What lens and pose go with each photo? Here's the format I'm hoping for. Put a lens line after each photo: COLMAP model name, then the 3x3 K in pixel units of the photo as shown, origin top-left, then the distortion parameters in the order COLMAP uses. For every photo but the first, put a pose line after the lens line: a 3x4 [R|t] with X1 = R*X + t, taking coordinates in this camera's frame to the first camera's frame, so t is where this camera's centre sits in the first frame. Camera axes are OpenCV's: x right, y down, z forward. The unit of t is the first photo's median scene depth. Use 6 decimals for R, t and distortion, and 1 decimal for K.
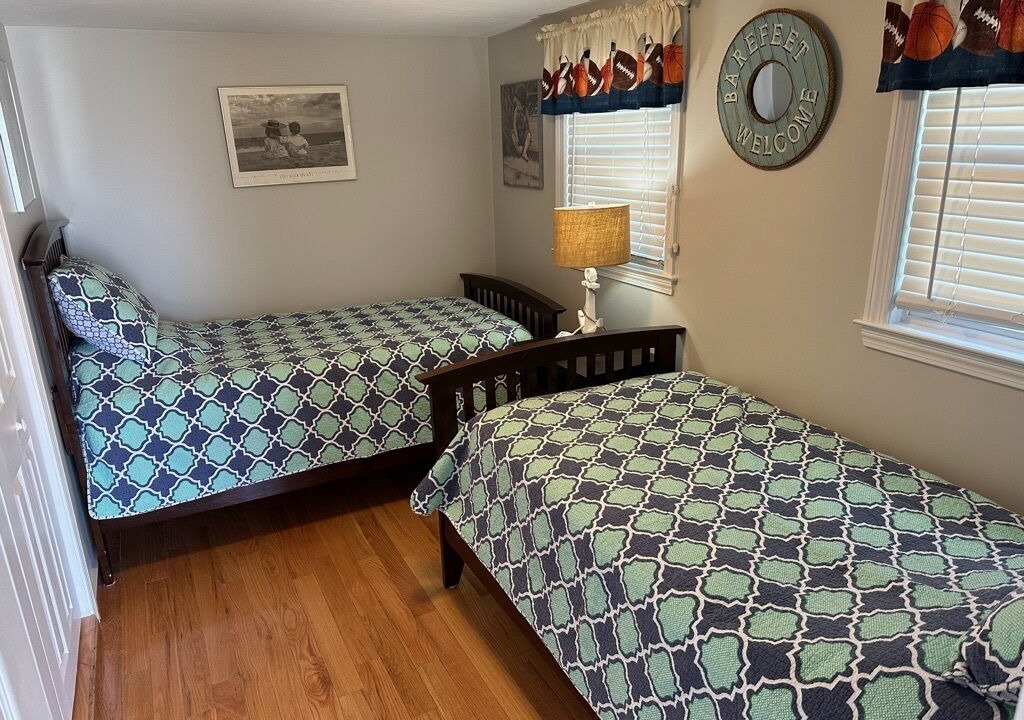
lens RADIAL K [[715.7, 0, 517.5], [0, 715.7, 367.5], [0, 0, 1]] dist [0.039065, -0.026798]
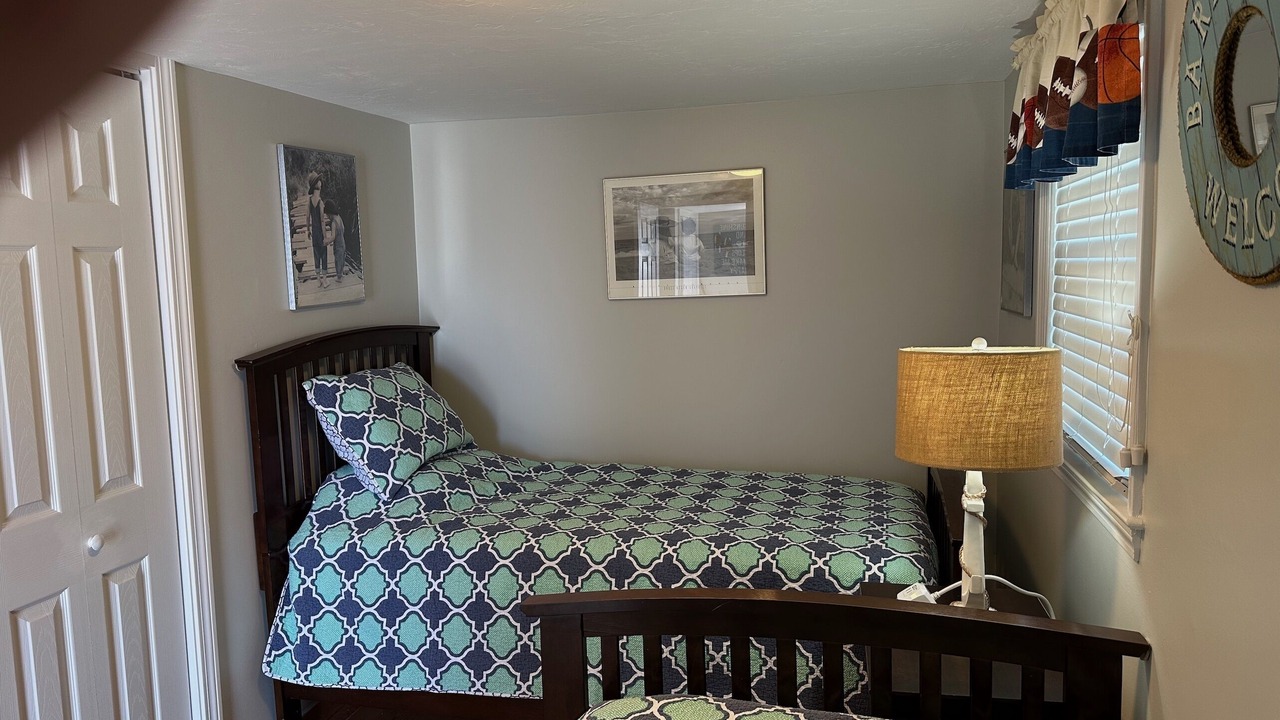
lens RADIAL K [[902.8, 0, 646.0], [0, 902.8, 348.6], [0, 0, 1]] dist [0.053115, -0.018145]
pose [[0.748384, 0.068790, -0.659689, 0.385111], [-0.203564, 0.970427, -0.129741, -0.101221], [0.631255, 0.231385, 0.740256, 0.402672]]
